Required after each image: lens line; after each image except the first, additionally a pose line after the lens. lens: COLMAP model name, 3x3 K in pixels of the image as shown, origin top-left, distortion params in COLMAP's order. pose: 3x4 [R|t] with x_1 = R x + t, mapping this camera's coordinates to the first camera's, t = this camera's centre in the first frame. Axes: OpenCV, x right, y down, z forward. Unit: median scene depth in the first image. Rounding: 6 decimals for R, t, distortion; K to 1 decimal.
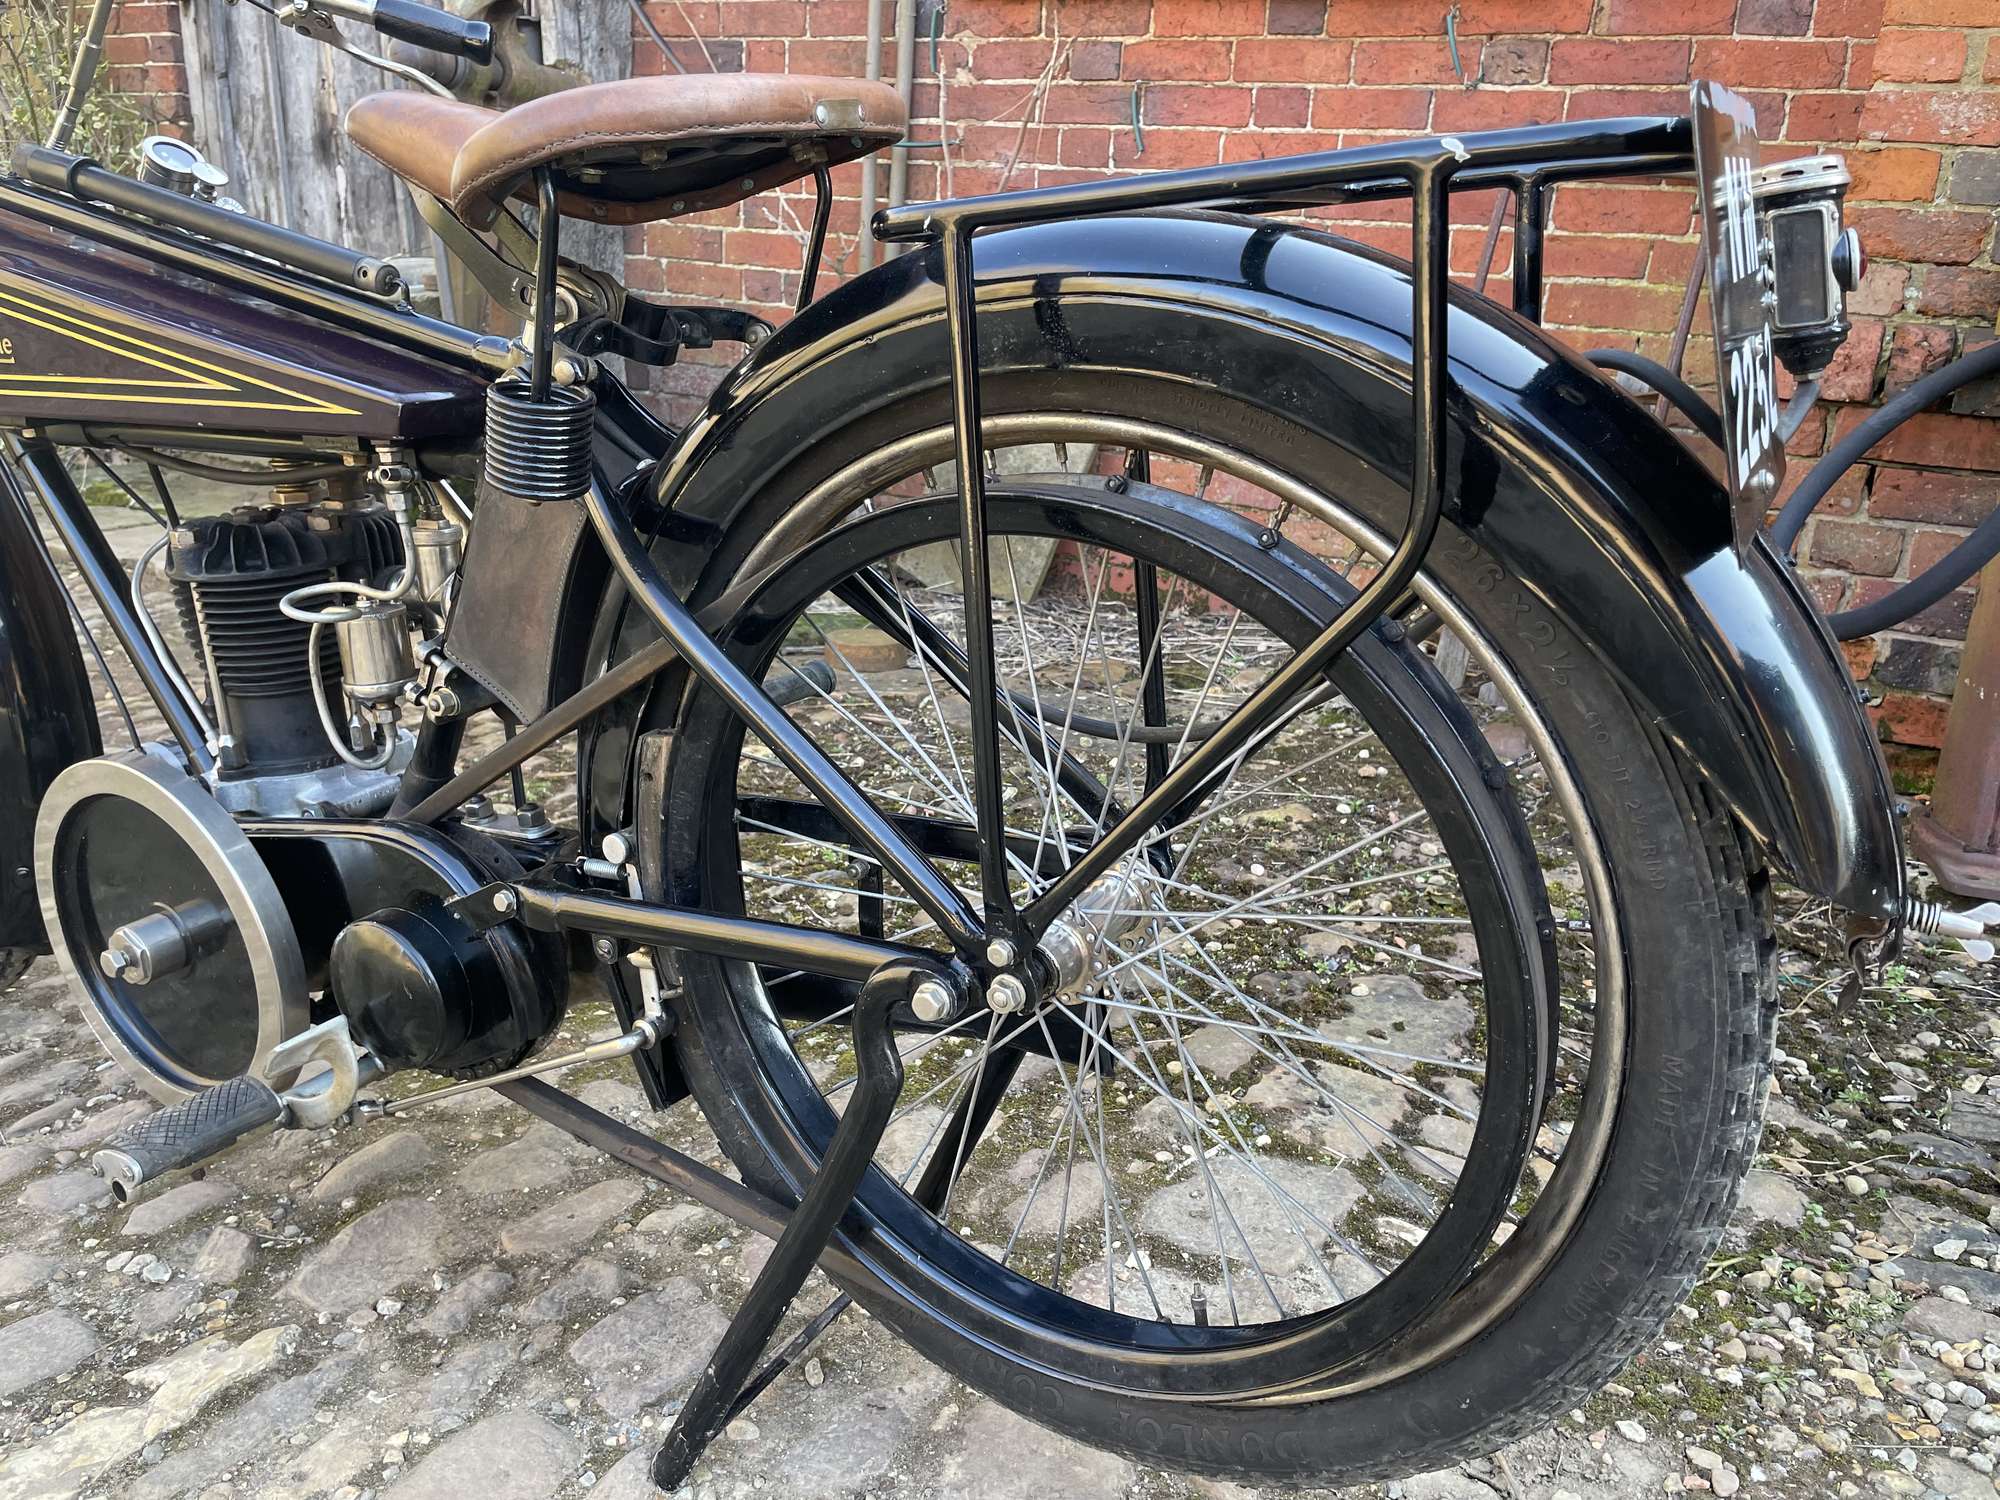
lens RADIAL K [[1517.4, 0, 1010.0], [0, 1517.4, 749.8], [0, 0, 1]] dist [0.087635, -0.126961]
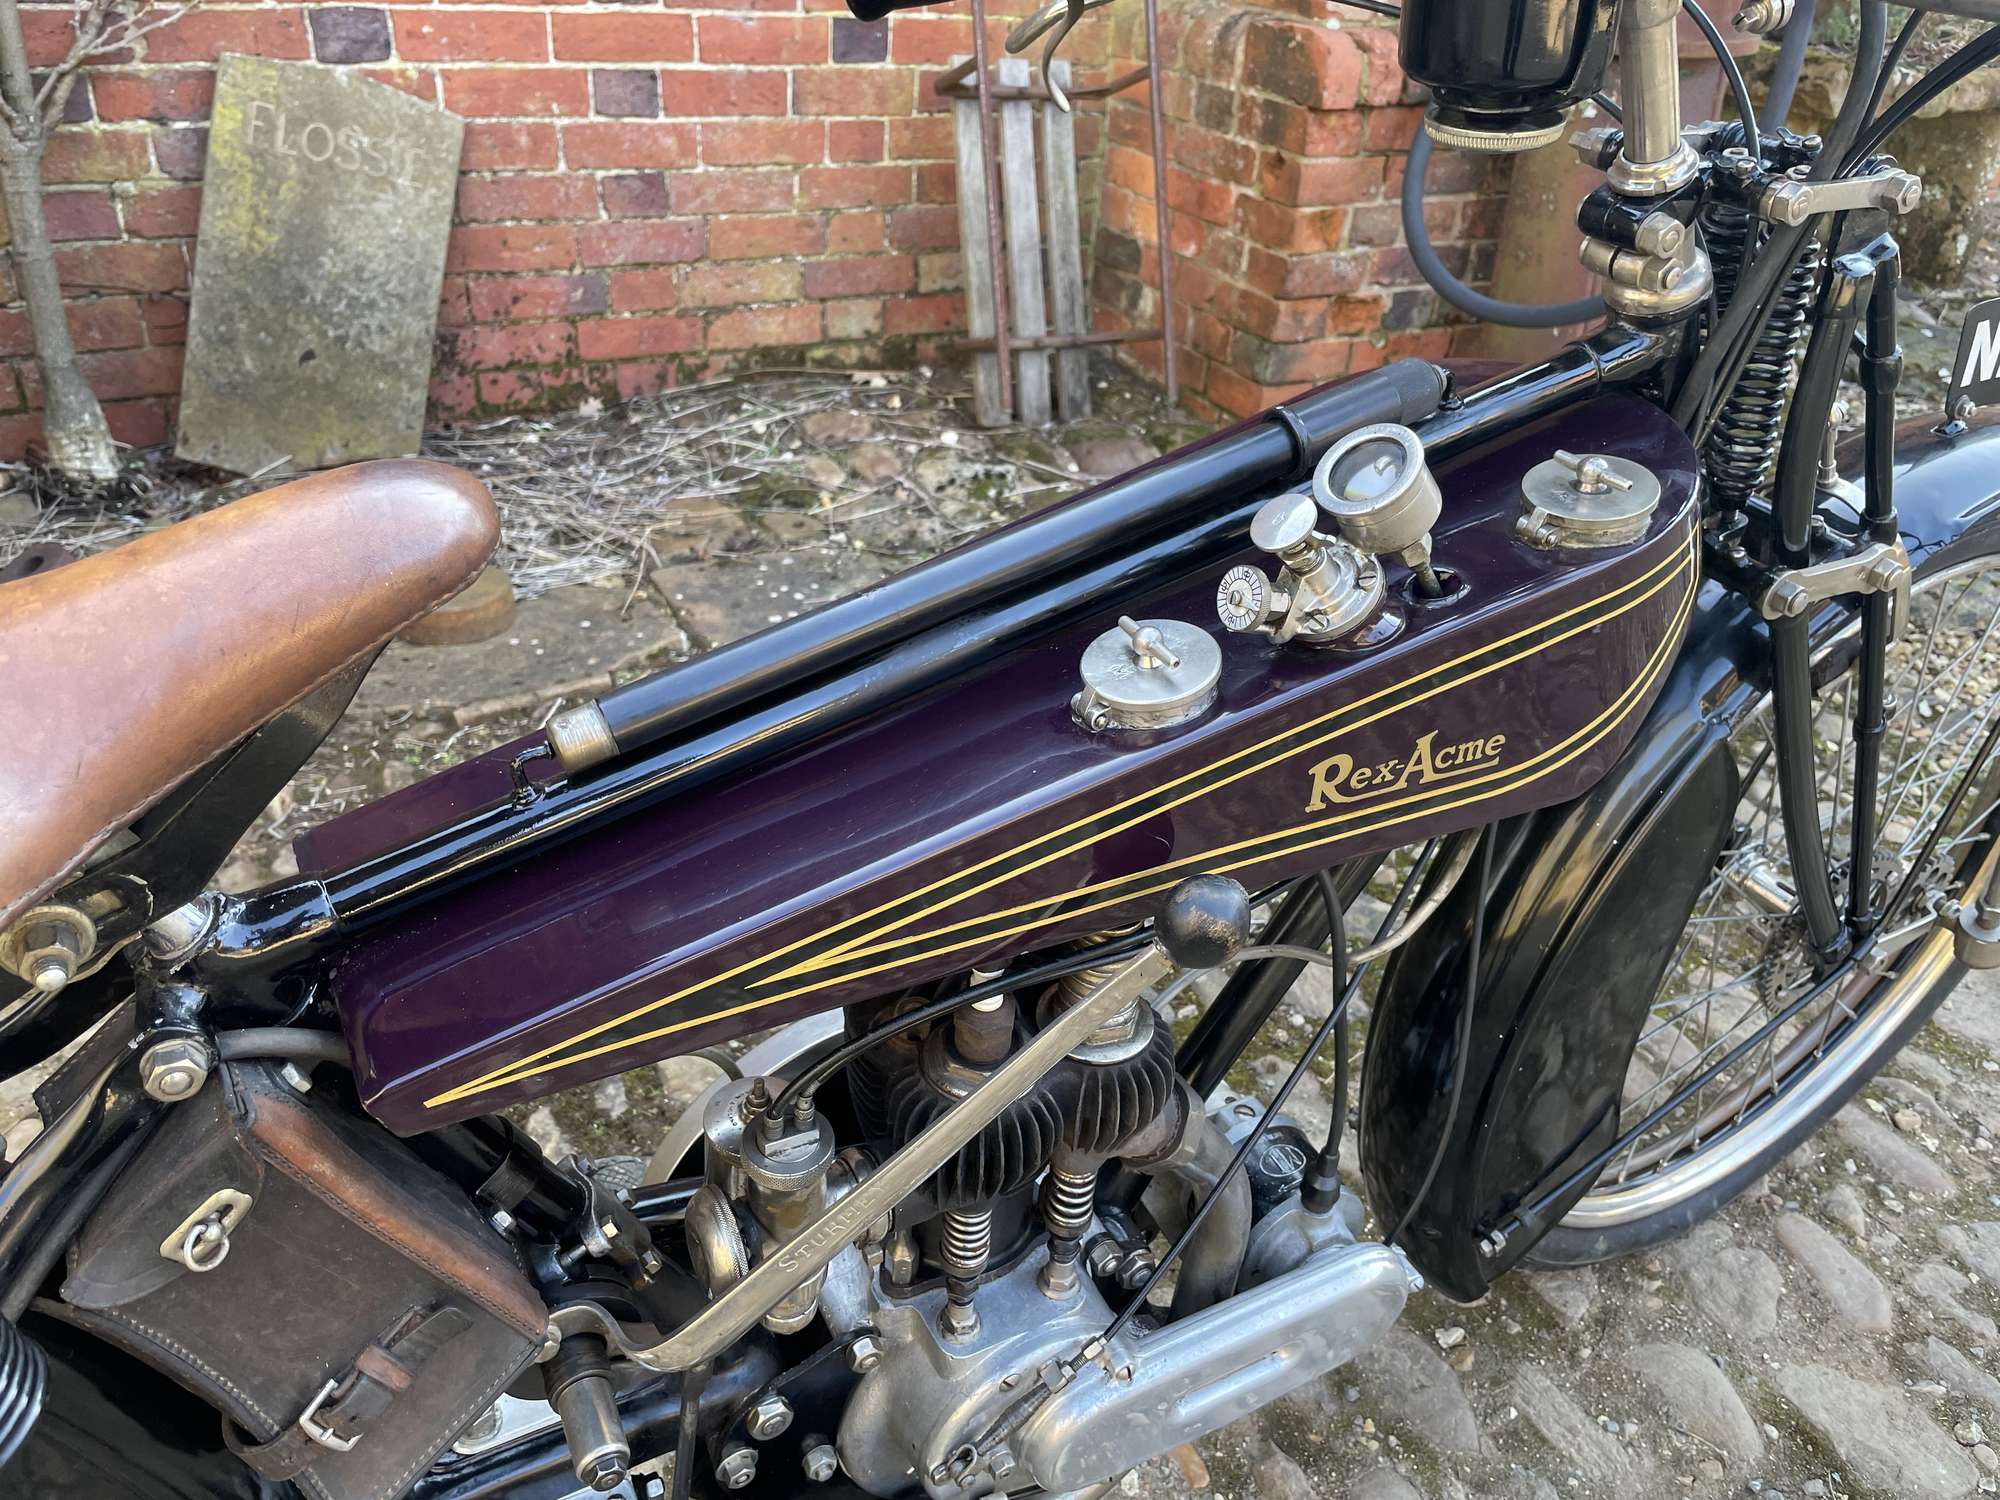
lens RADIAL K [[1524.6, 0, 1009.1], [0, 1524.6, 726.9], [0, 0, 1]] dist [0.080678, -0.117661]
pose [[0.540619, -0.444299, 0.714374, -0.528390], [0.229132, 0.894825, 0.383128, -0.246122], [-0.809462, -0.043440, 0.585563, 0.393315]]
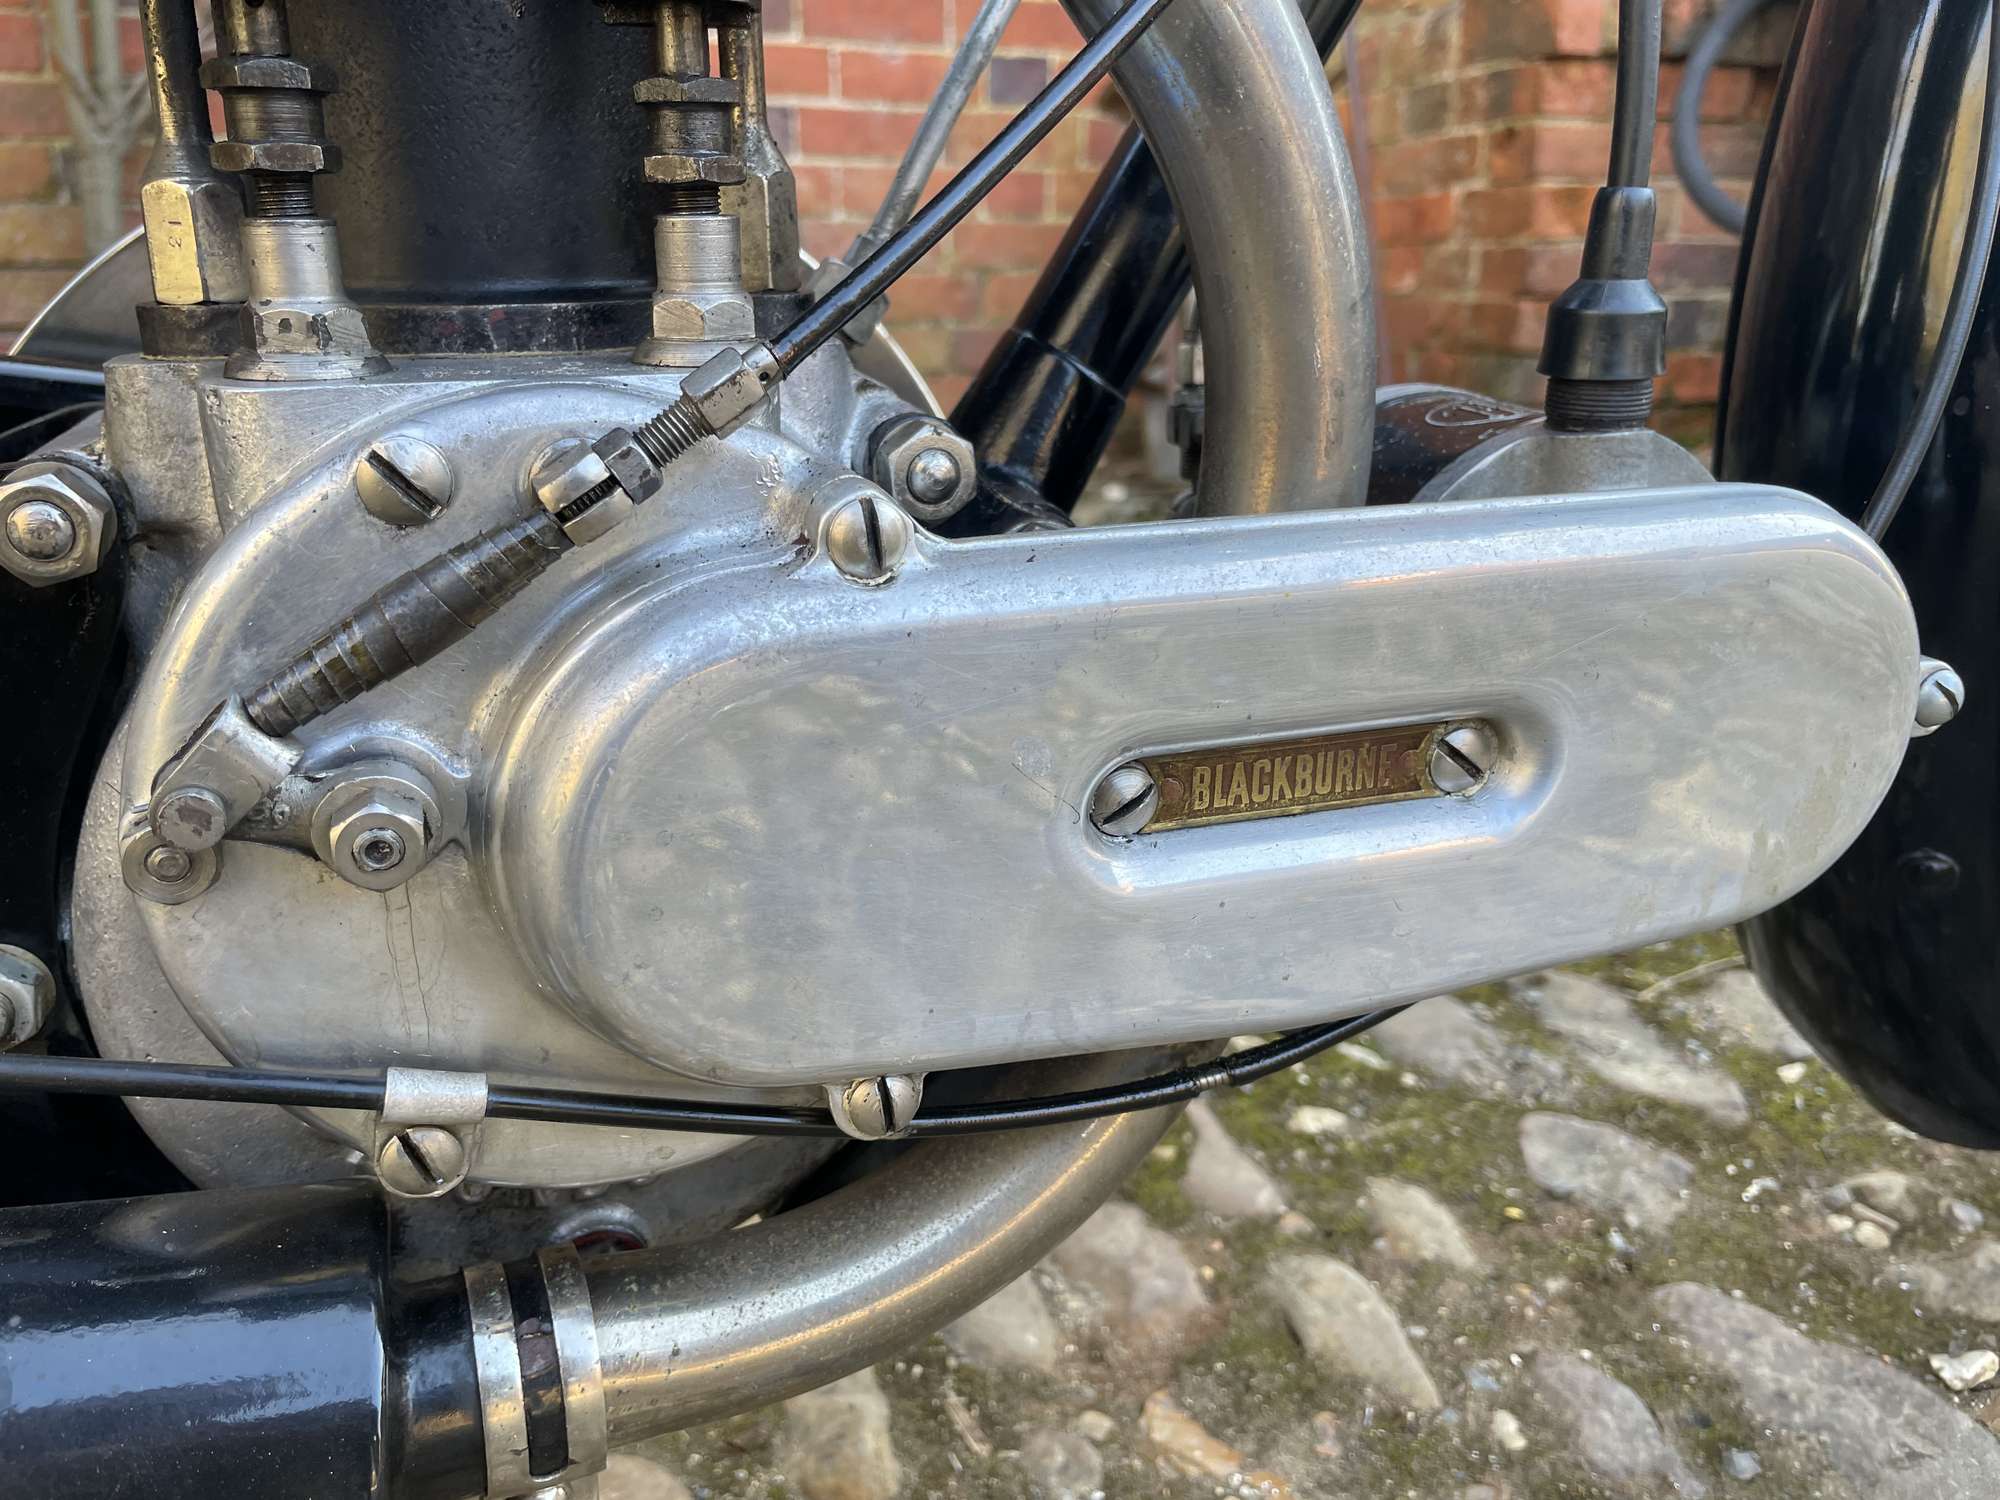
lens RADIAL K [[1545.0, 0, 991.8], [0, 1545.0, 740.0], [0, 0, 1]] dist [0.069588, -0.116115]
pose [[0.669053, -0.265119, 0.694319, -0.417041], [0.266515, 0.957664, 0.108858, -0.019498], [-0.693785, 0.112214, 0.711386, 0.480529]]
